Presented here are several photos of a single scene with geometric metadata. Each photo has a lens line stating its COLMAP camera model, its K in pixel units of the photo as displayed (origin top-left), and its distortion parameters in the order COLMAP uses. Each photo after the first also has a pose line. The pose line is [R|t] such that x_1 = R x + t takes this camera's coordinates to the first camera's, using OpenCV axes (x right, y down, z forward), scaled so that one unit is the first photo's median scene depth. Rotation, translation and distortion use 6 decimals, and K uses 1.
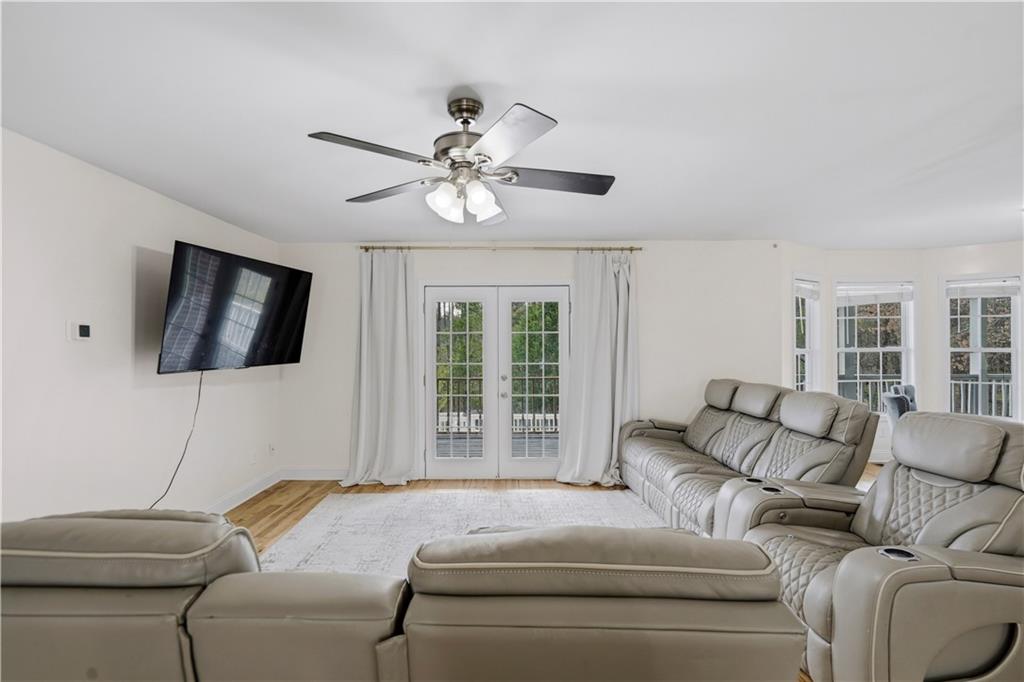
lens RADIAL K [[479.7, 0, 516.9], [0, 479.7, 348.3], [0, 0, 1]] dist [-0.002460, 0.000111]
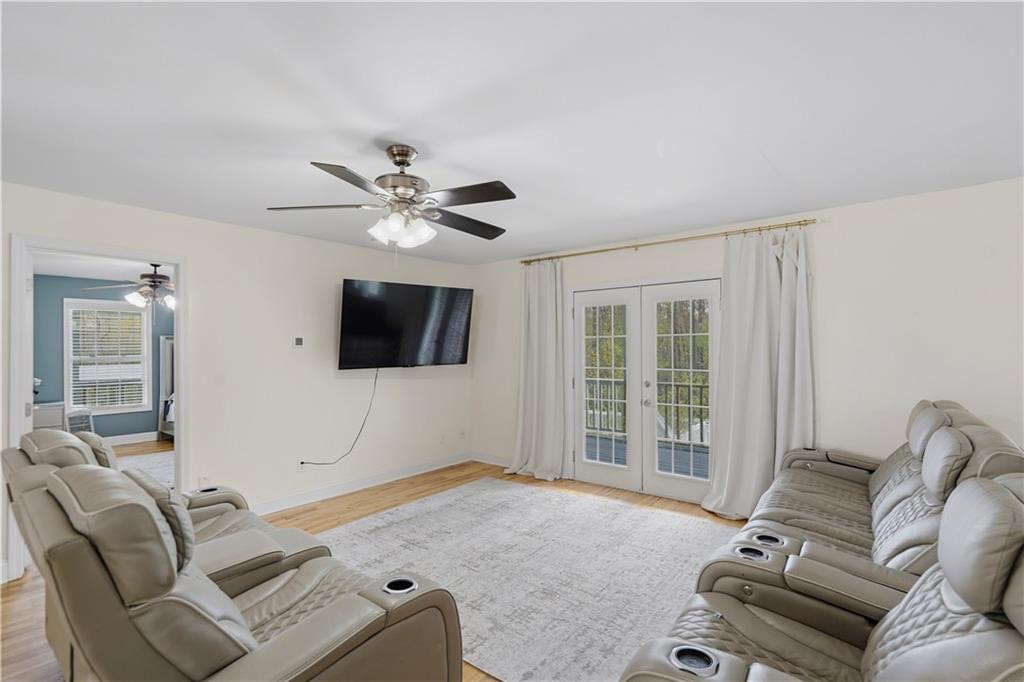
lens RADIAL K [[488.0, 0, 512.0], [0, 488.0, 341.0], [0, 0, 1]] dist [-0.001073, -0.000376]
pose [[0.770630, -0.012489, -0.637161, 0.390048], [0.000163, 0.999812, -0.019399, -0.003306], [0.637283, 0.014846, 0.770487, 0.110056]]
